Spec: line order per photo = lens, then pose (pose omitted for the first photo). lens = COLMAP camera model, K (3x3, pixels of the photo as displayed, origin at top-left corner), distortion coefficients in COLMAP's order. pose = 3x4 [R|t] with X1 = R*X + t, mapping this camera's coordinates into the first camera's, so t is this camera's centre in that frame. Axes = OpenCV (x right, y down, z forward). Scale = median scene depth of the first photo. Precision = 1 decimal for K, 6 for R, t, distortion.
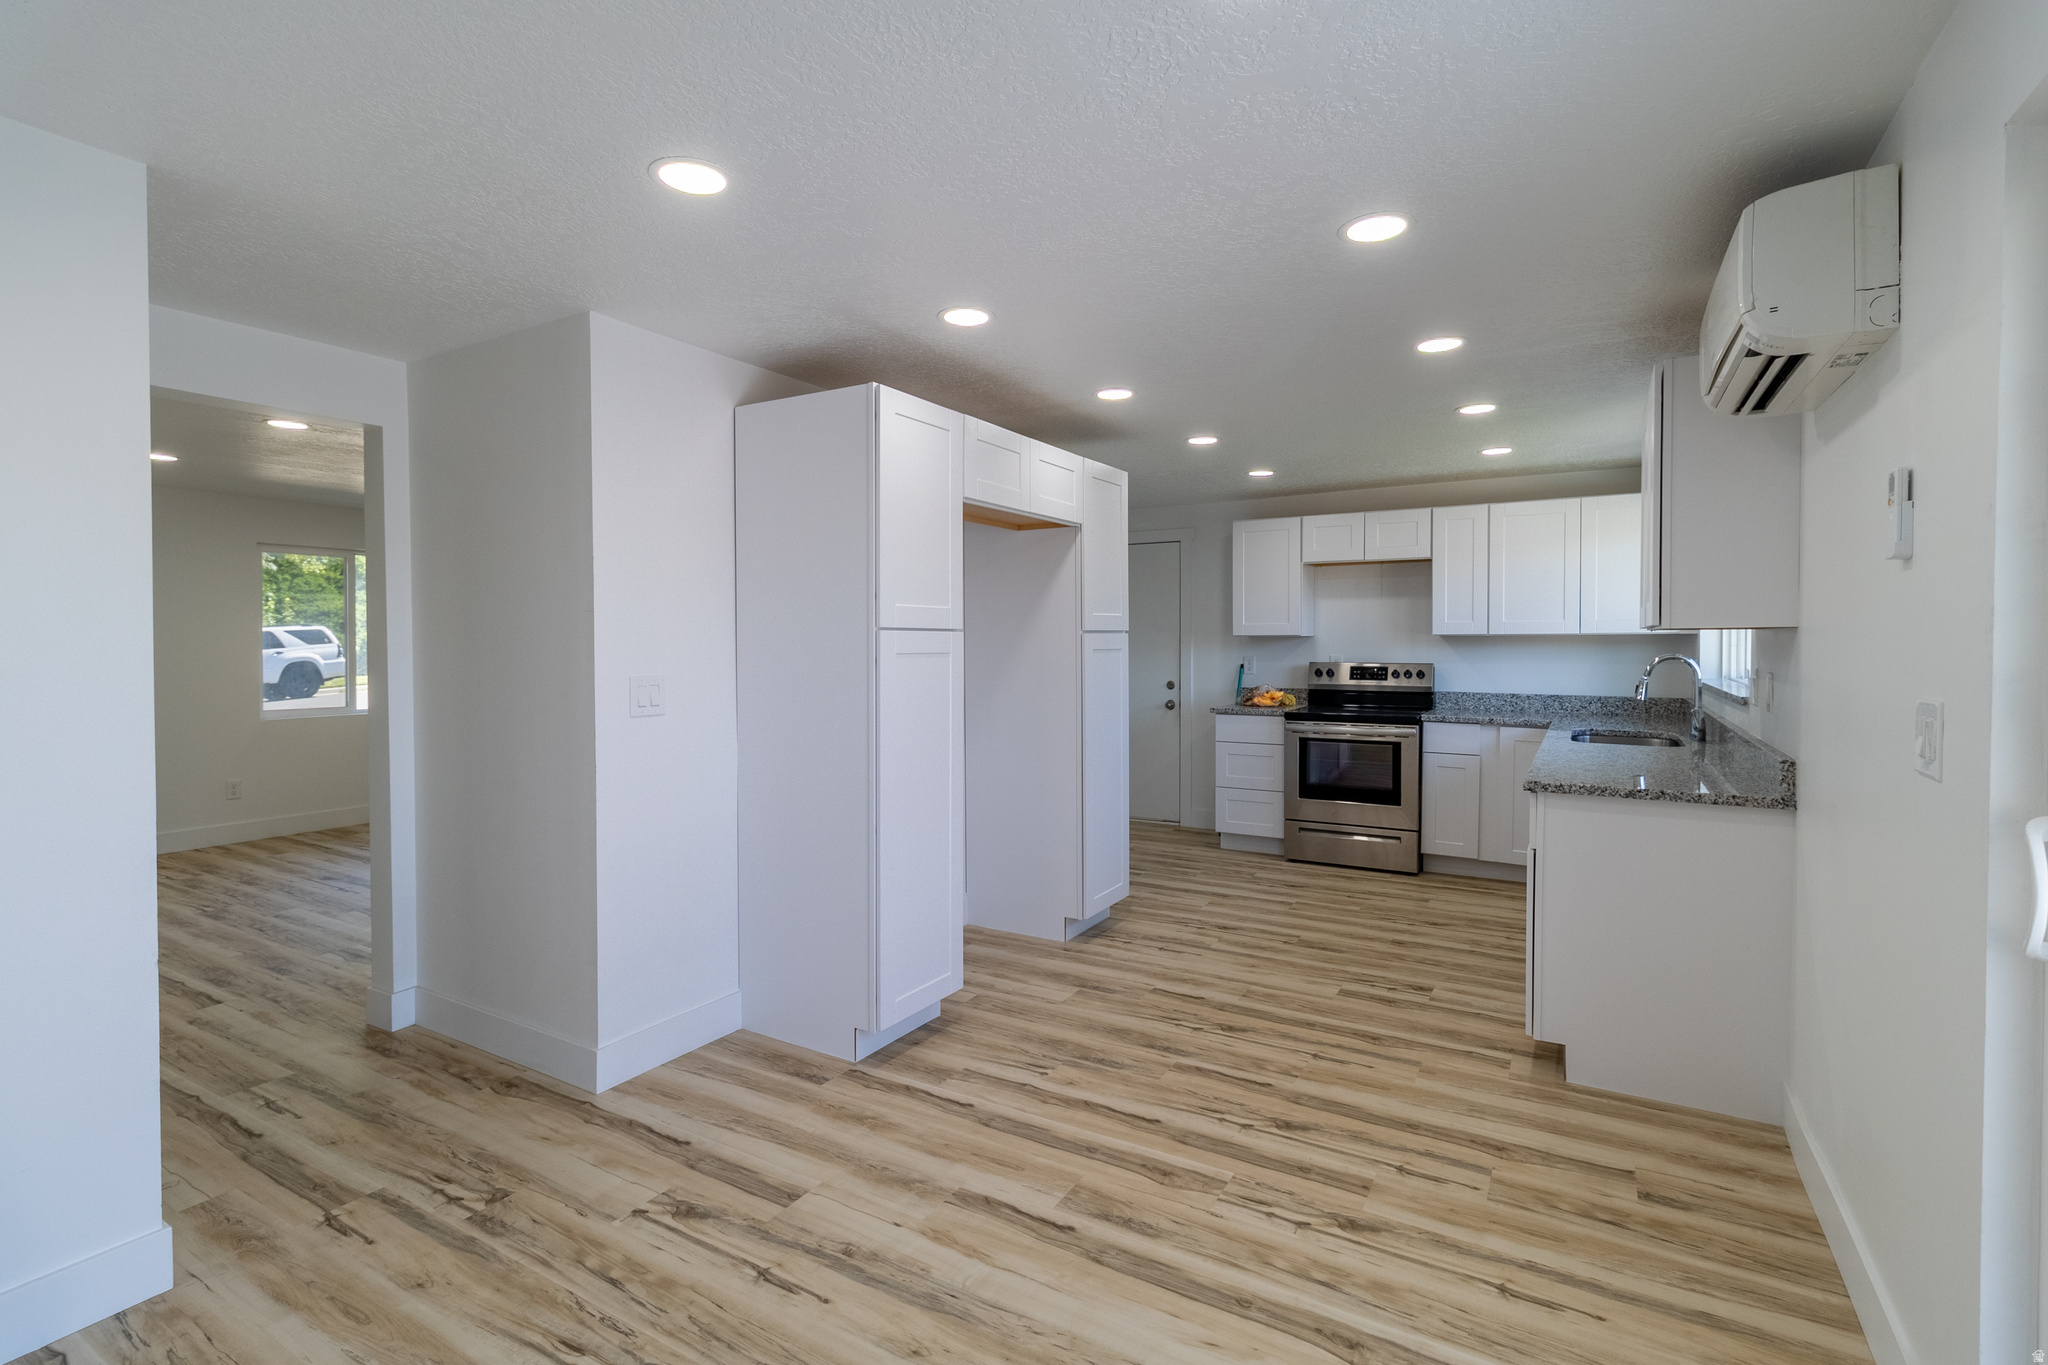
lens RADIAL K [[939.7, 0, 1033.1], [0, 939.7, 665.3], [0, 0, 1]] dist [-0.013054, -0.000231]
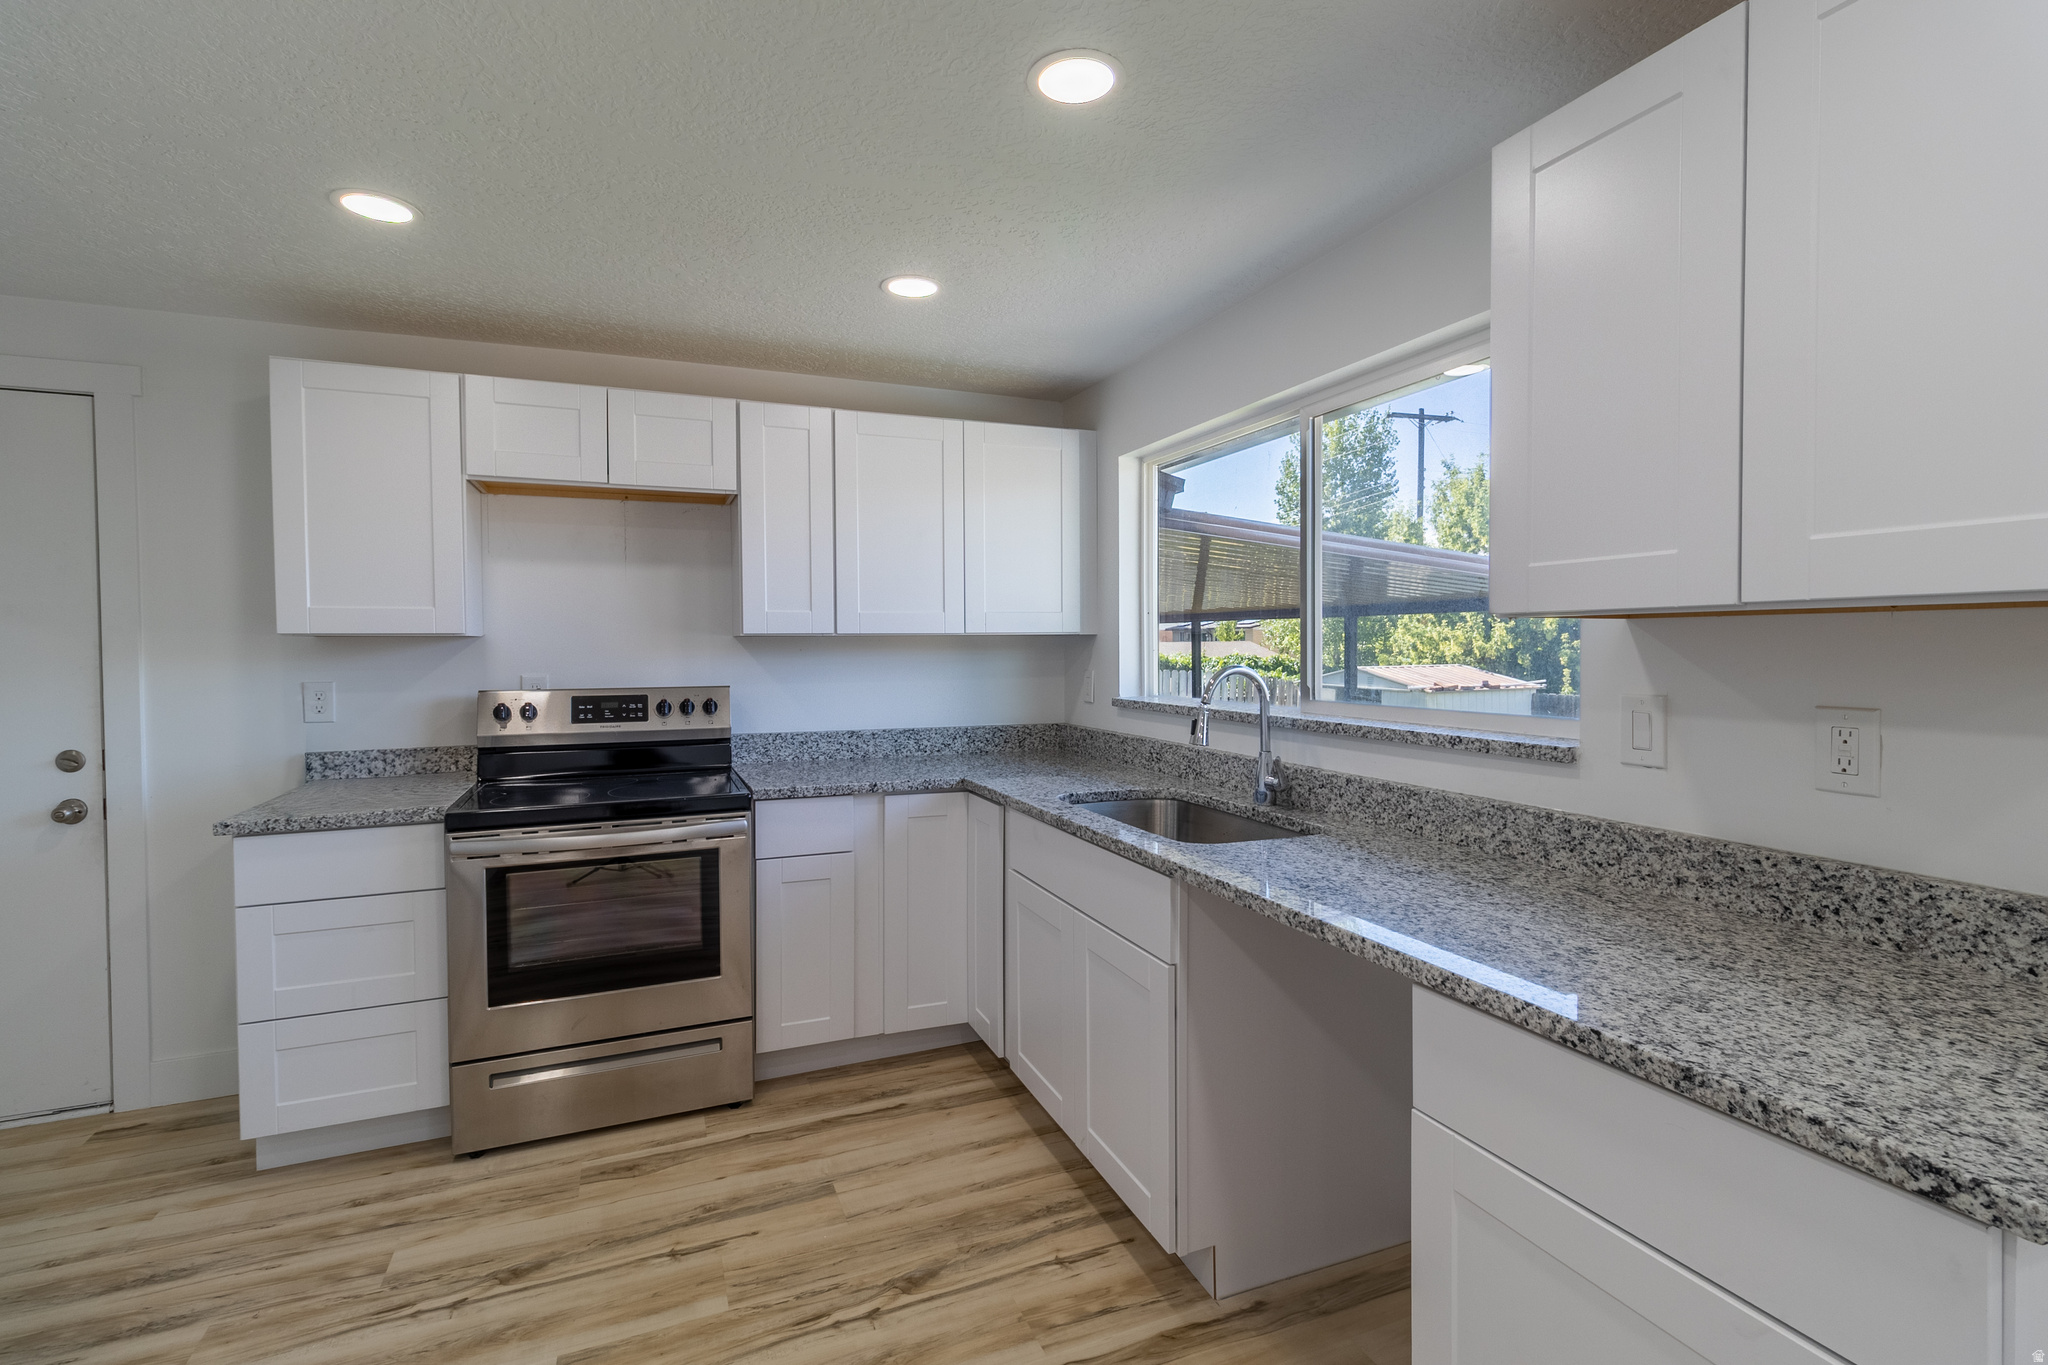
lens RADIAL K [[939.7, 0, 1033.4], [0, 939.7, 664.3], [0, 0, 1]] dist [-0.013054, -0.000231]
pose [[0.590657, -0.014016, 0.806801, 0.085702], [0.025355, 0.999678, -0.001196, -0.009511], [-0.806524, 0.021163, 0.590822, 0.529597]]
